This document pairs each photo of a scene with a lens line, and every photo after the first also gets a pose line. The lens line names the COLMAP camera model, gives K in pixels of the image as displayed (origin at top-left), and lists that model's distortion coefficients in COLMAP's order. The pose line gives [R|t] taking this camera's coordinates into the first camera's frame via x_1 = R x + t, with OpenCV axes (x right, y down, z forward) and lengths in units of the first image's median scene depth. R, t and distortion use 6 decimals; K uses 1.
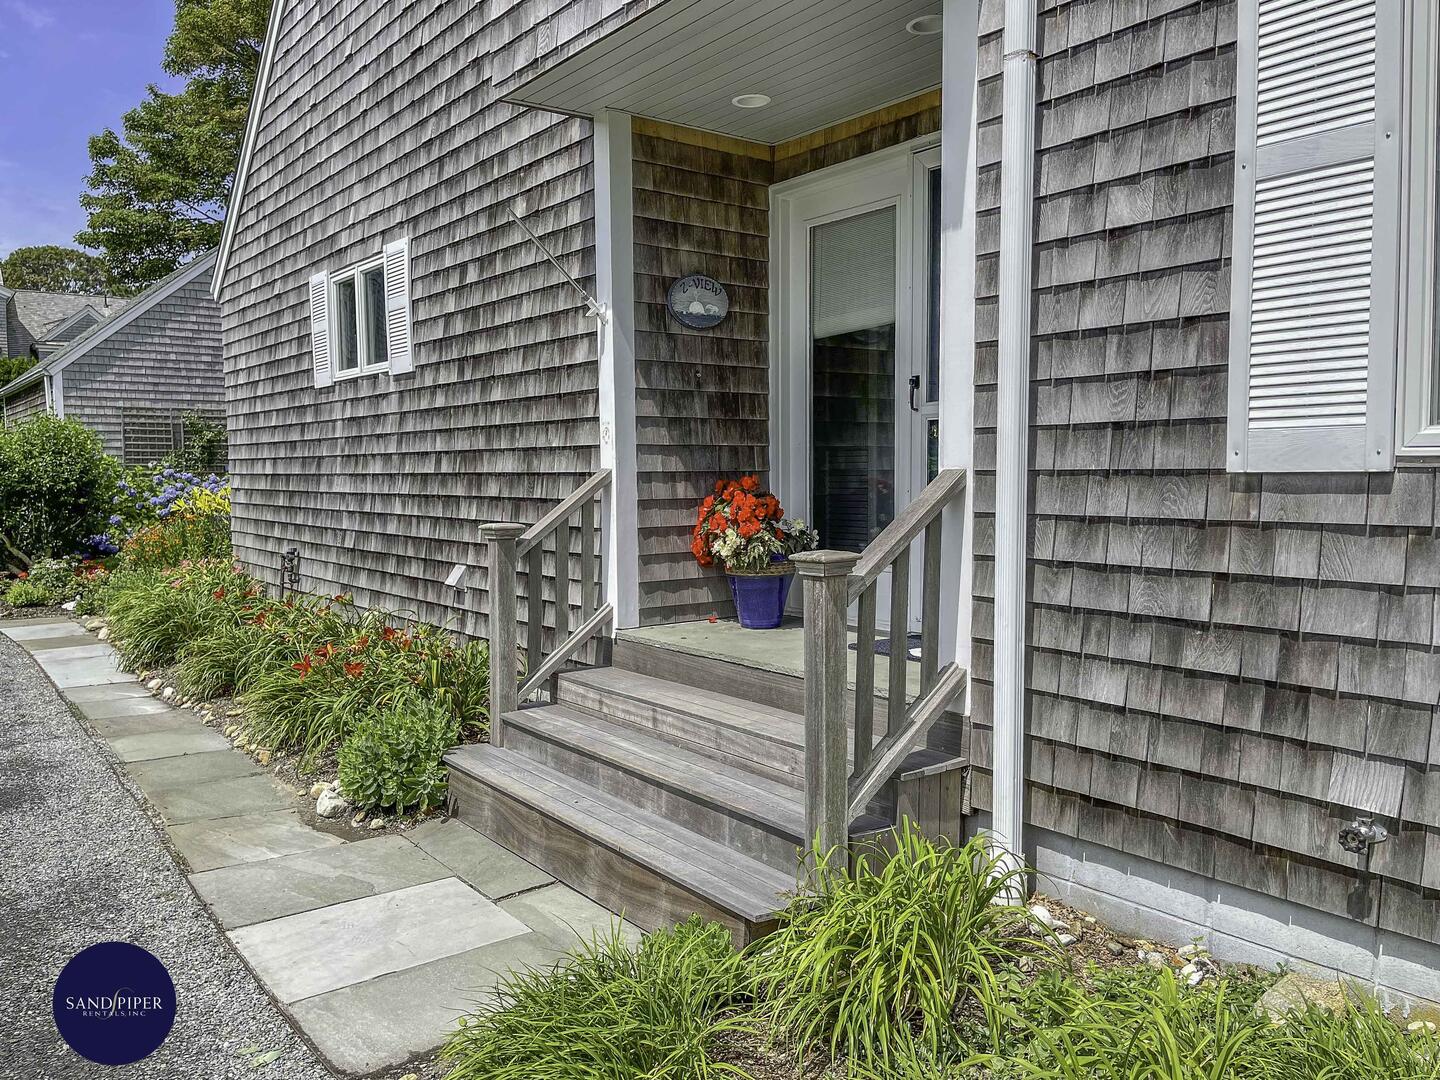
lens RADIAL K [[1092.3, 0, 720.1], [0, 1092.3, 547.4], [0, 0, 1]] dist [0.014236, -0.001171]
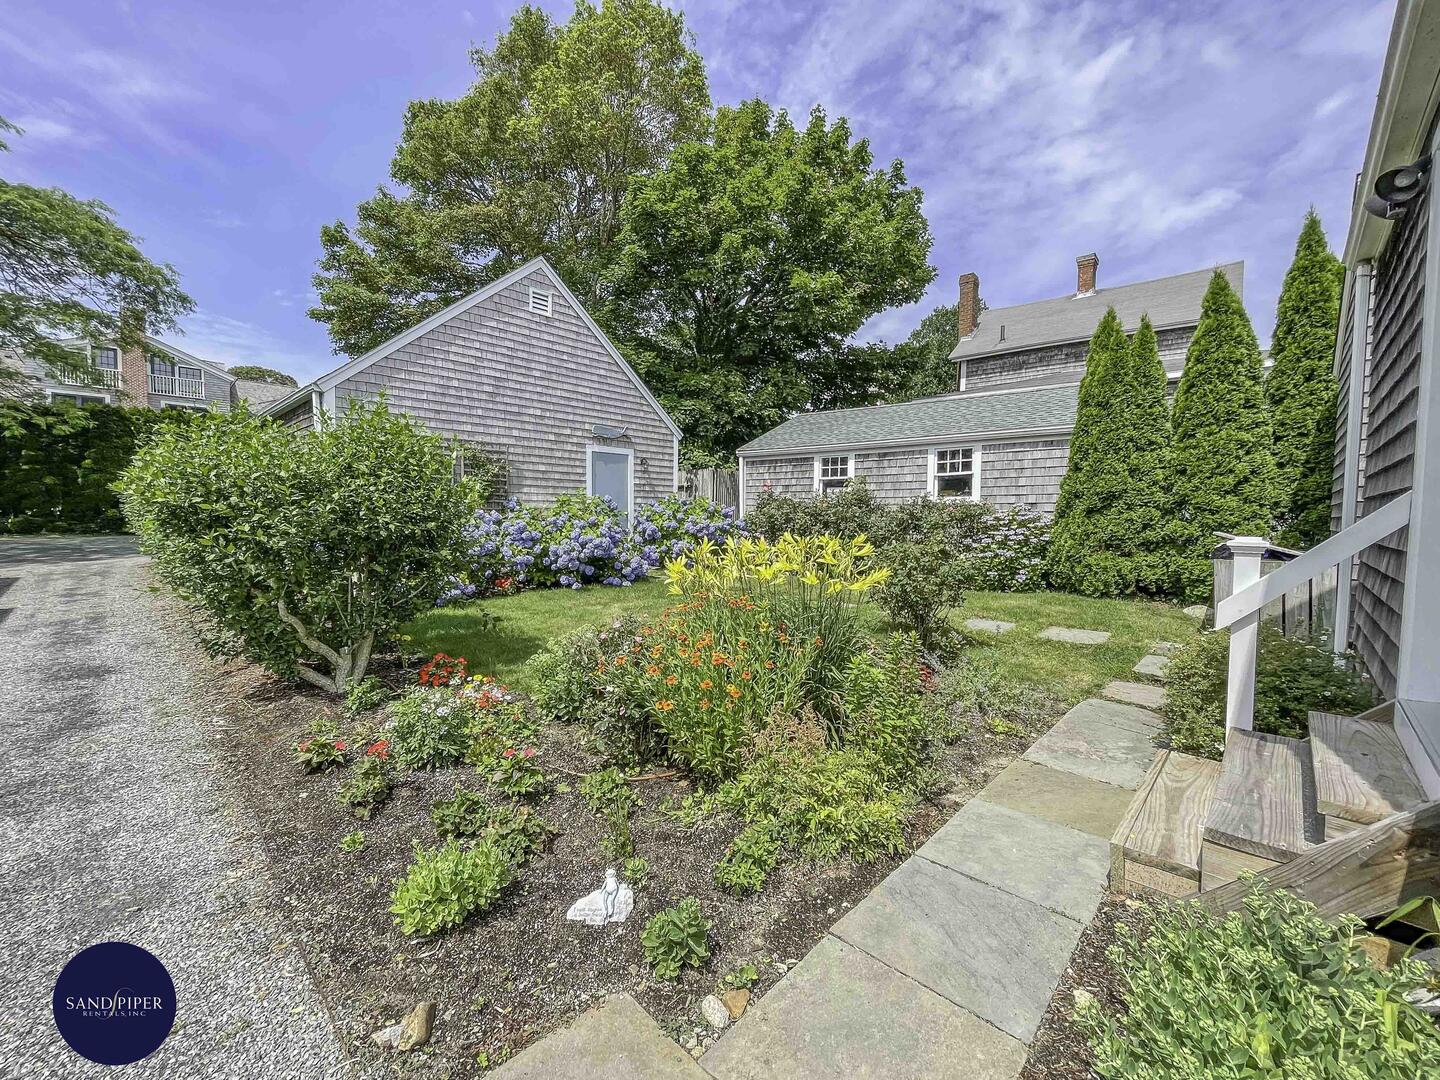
lens RADIAL K [[587.3, 0, 720.5], [0, 587.3, 530.9], [0, 0, 1]] dist [0.001554, 0.000232]
pose [[0.990959, 0.010515, 0.133754, -0.339314], [-0.005001, 0.999126, -0.041491, -0.029748], [-0.134074, 0.040447, 0.990146, 0.479750]]
